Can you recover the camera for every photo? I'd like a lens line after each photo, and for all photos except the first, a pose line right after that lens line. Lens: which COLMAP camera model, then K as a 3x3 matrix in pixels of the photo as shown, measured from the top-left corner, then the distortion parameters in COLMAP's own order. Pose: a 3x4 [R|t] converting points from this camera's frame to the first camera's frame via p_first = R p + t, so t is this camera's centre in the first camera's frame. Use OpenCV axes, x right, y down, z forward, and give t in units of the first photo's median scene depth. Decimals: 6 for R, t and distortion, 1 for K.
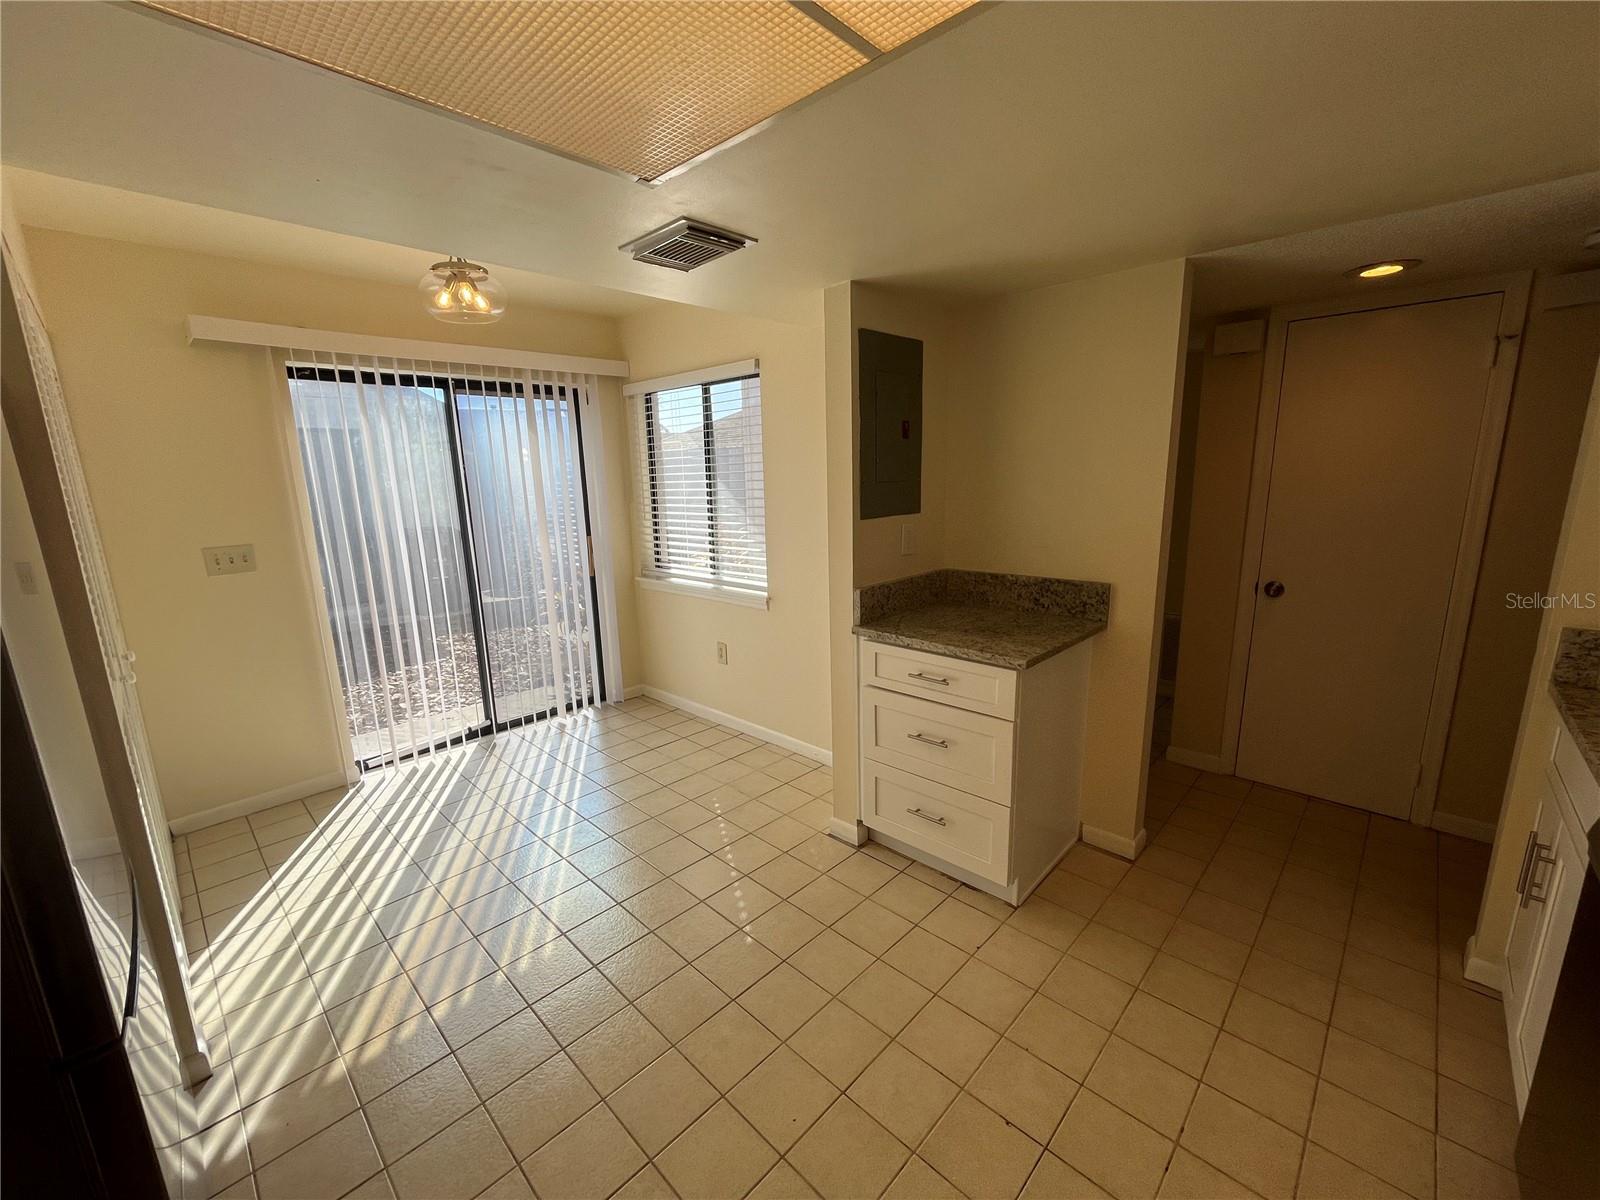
lens RADIAL K [[644.9, 0, 798.9], [0, 644.9, 604.1], [0, 0, 1]] dist [-0.004593, -0.000604]
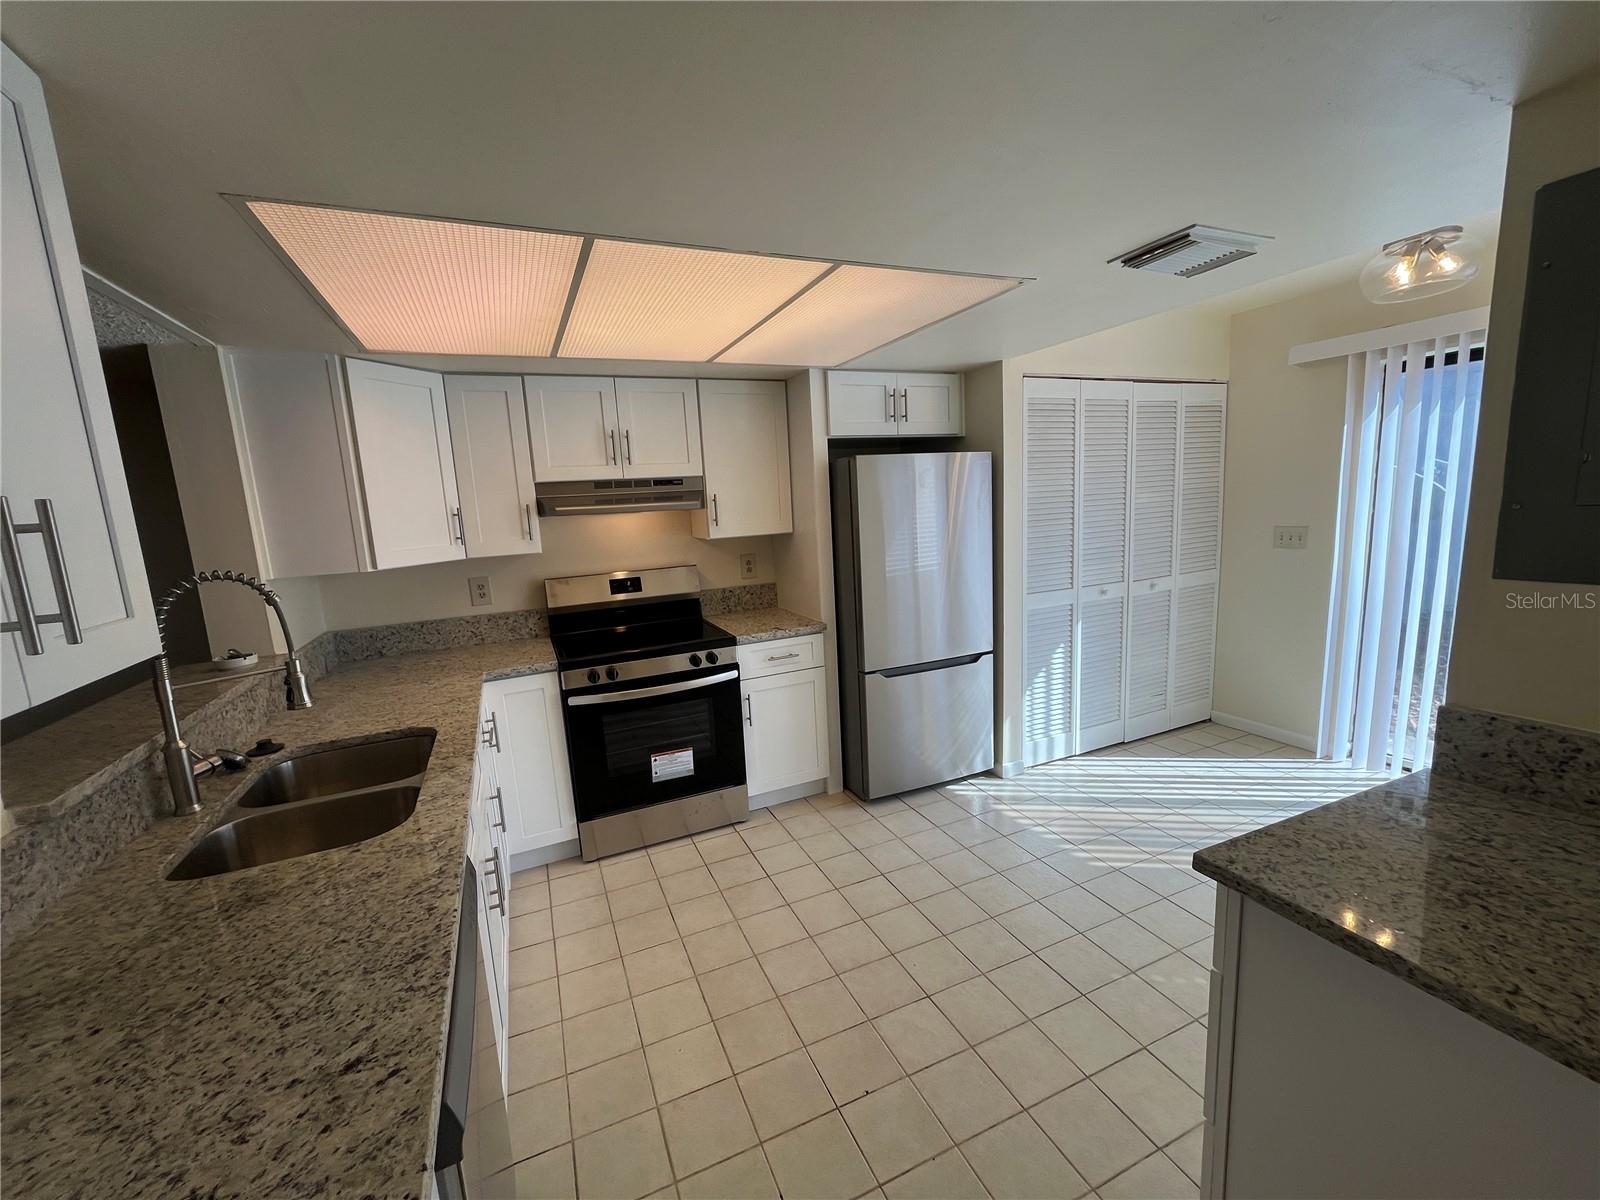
lens RADIAL K [[644.9, 0, 796.3], [0, 644.9, 601.9], [0, 0, 1]] dist [-0.004593, -0.000604]
pose [[-0.377821, 0.191253, -0.905910, 0.736745], [-0.128817, 0.958059, 0.255987, -0.167478], [0.916874, 0.213414, -0.337339, 0.653972]]
